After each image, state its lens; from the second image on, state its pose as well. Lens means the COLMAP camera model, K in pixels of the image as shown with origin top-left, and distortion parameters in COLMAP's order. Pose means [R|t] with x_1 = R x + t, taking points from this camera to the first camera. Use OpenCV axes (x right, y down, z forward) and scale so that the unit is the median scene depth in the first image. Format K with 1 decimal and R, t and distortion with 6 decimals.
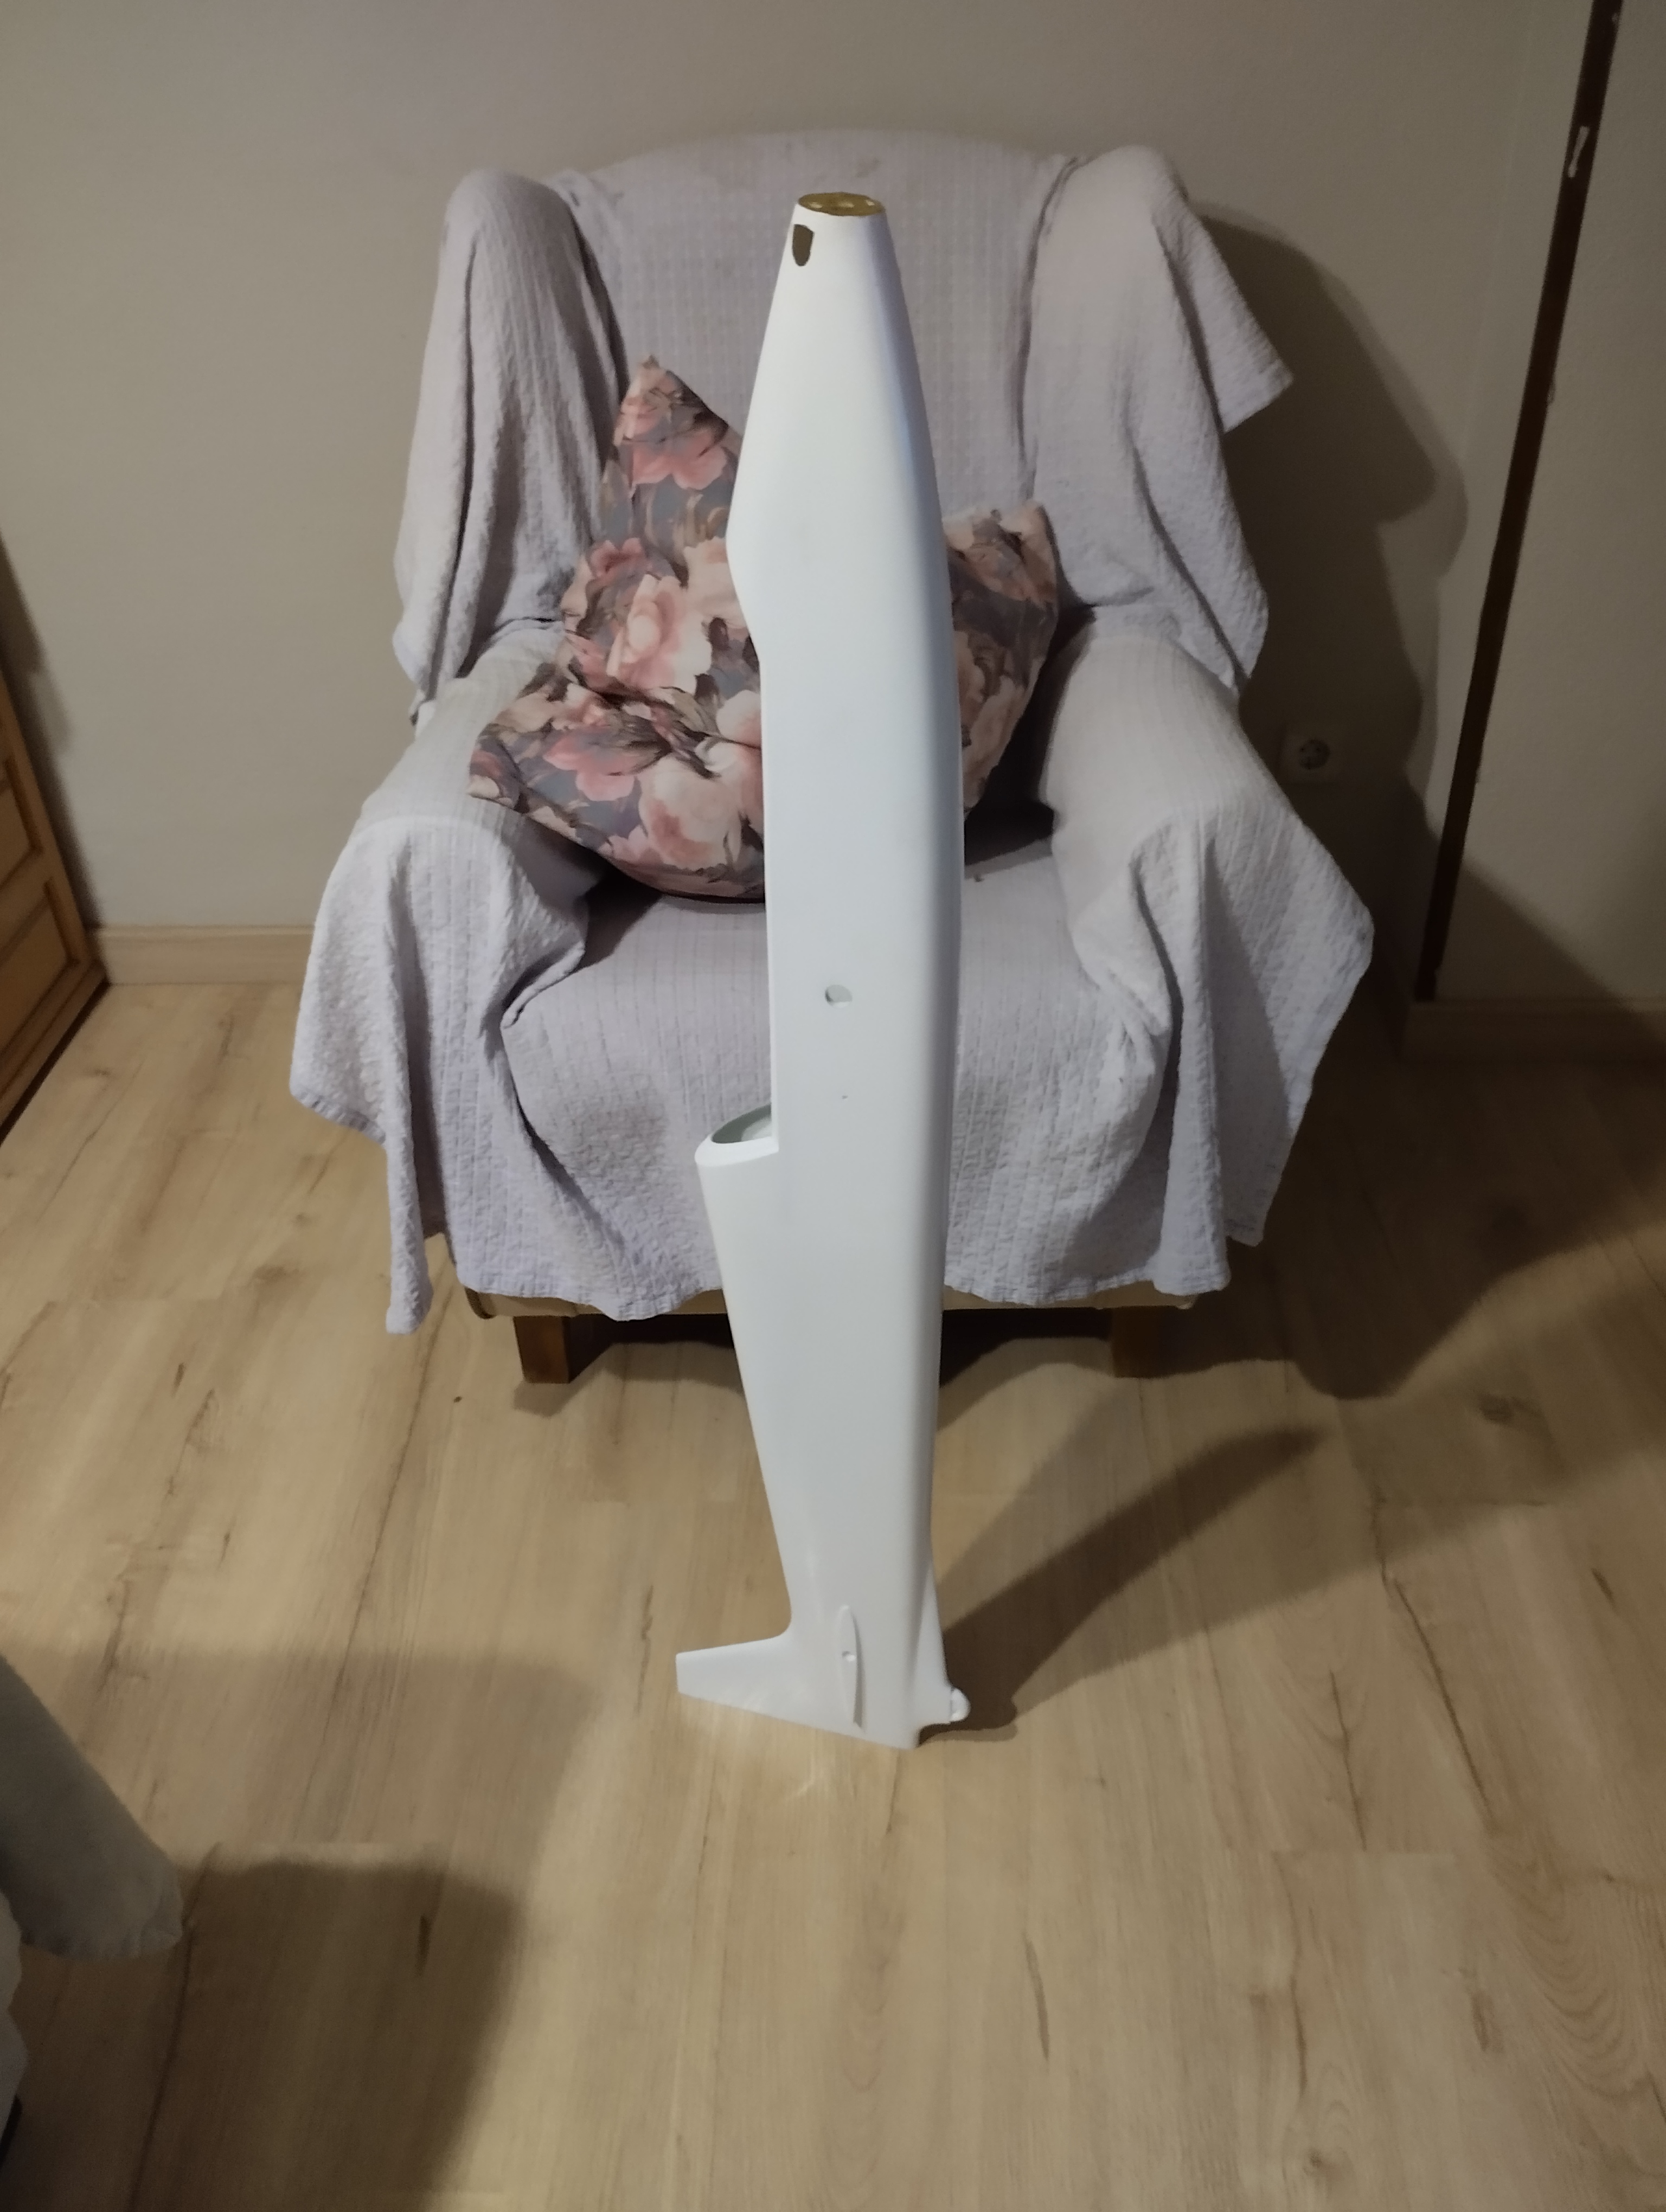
lens RADIAL K [[1912.9, 0, 833.0], [0, 1912.9, 1106.0], [0, 0, 1]] dist [0.032560, 0.007456]
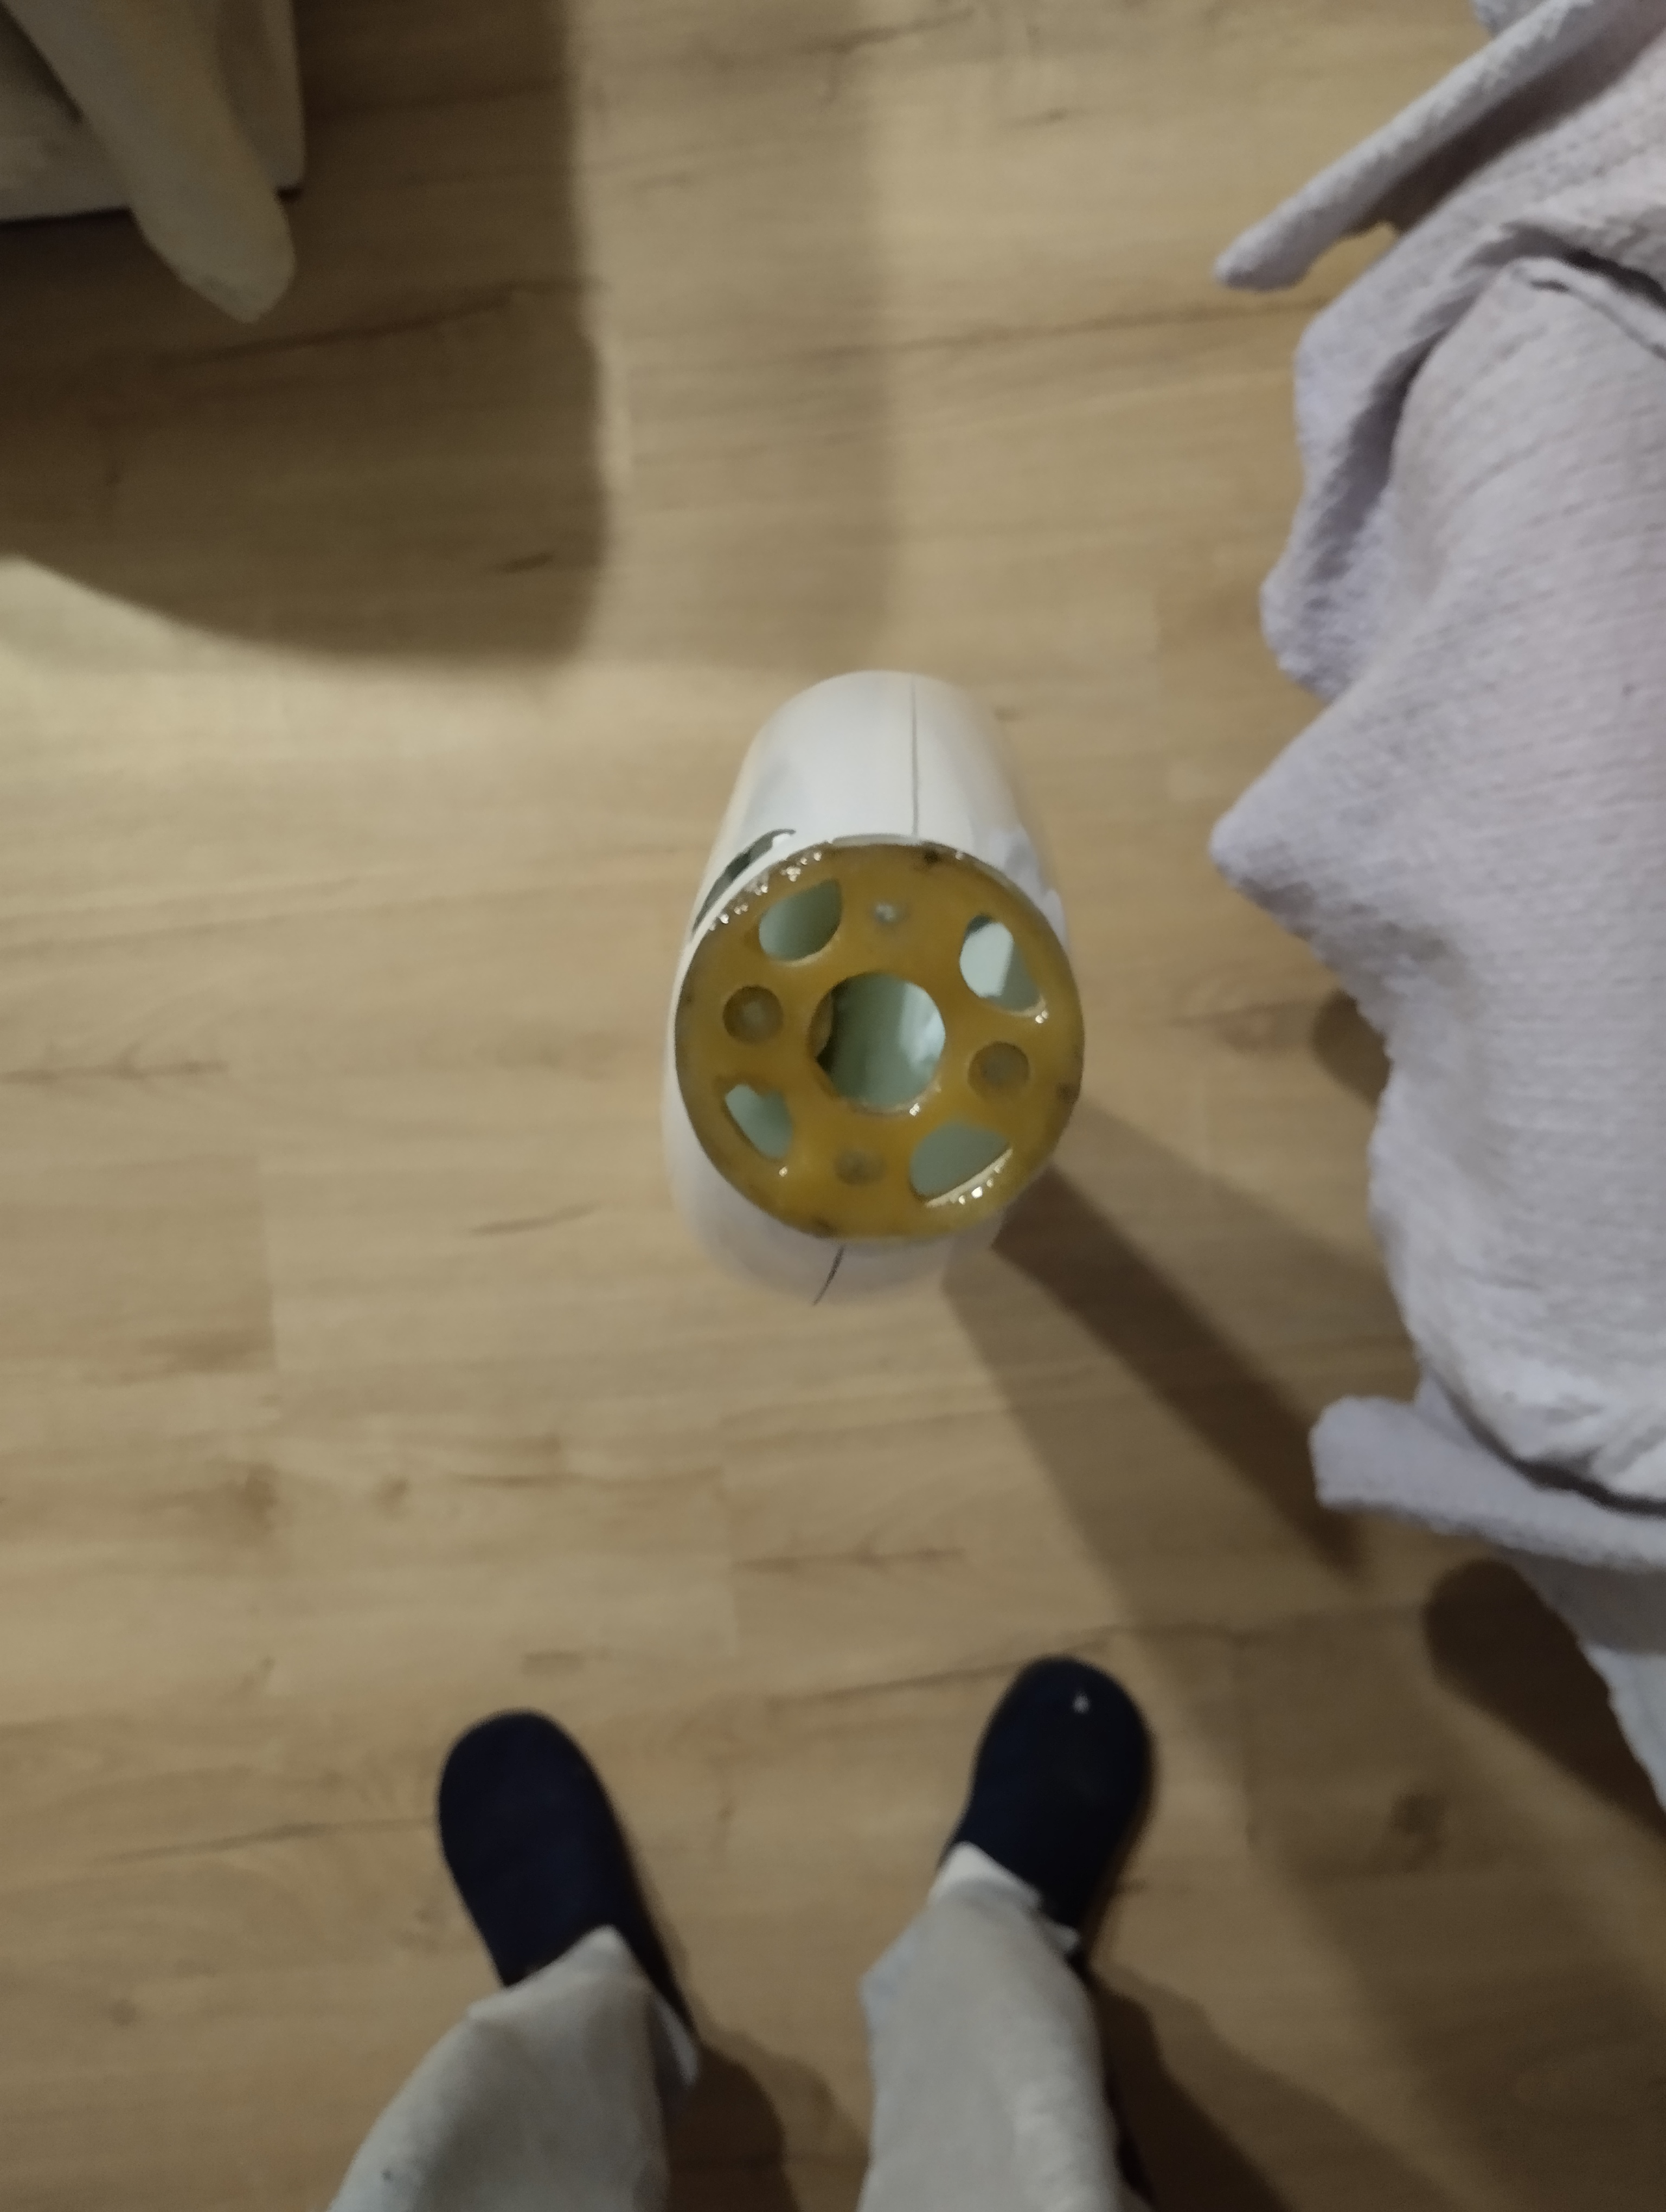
lens RADIAL K [[1912.9, 0, 833.0], [0, 1912.9, 1106.0], [0, 0, 1]] dist [0.032560, 0.007456]
pose [[0.120827, 0.989978, 0.073102, -0.003751], [-0.575693, 0.009890, 0.817606, -0.367566], [0.808689, -0.140873, 0.571119, 0.507596]]
